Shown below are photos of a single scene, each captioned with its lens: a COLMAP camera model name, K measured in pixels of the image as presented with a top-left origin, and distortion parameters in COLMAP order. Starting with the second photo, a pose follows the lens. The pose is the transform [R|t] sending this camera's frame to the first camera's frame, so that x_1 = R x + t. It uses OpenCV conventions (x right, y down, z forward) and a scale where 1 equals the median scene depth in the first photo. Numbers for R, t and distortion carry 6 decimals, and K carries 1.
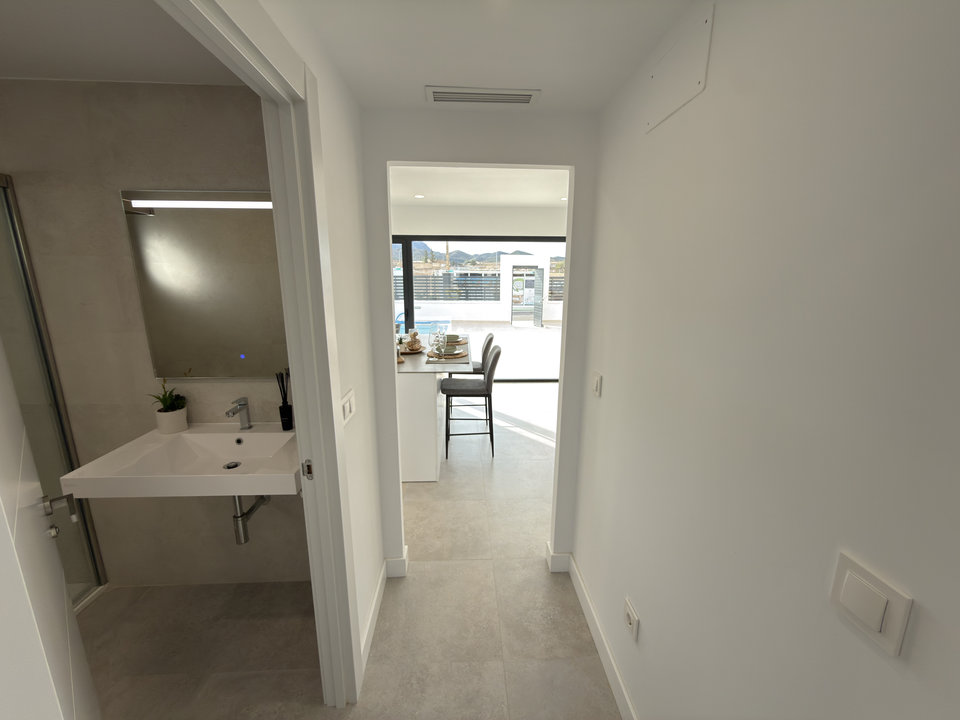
lens RADIAL K [[383.1, 0, 476.5], [0, 383.1, 359.4], [0, 0, 1]] dist [-0.000652, 0.000589]
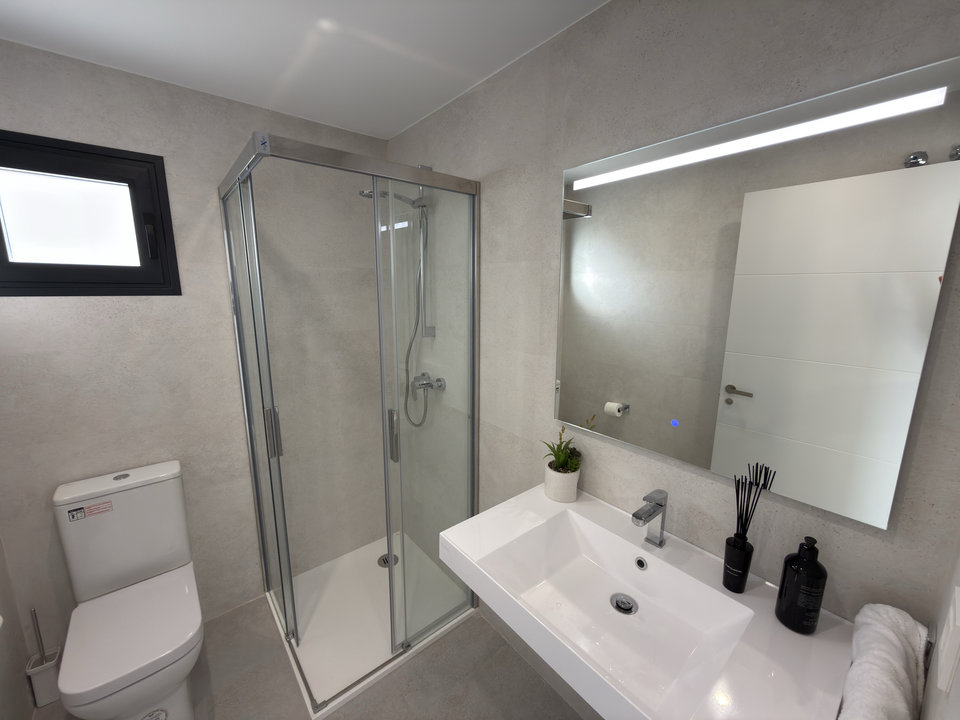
lens RADIAL K [[383.1, 0, 484.0], [0, 383.1, 355.1], [0, 0, 1]] dist [-0.000652, 0.000589]
pose [[0.606158, 0.147390, -0.781568, -0.347118], [-0.177555, 0.982956, 0.047663, -0.087920], [0.775272, 0.109880, 0.621997, 0.403192]]
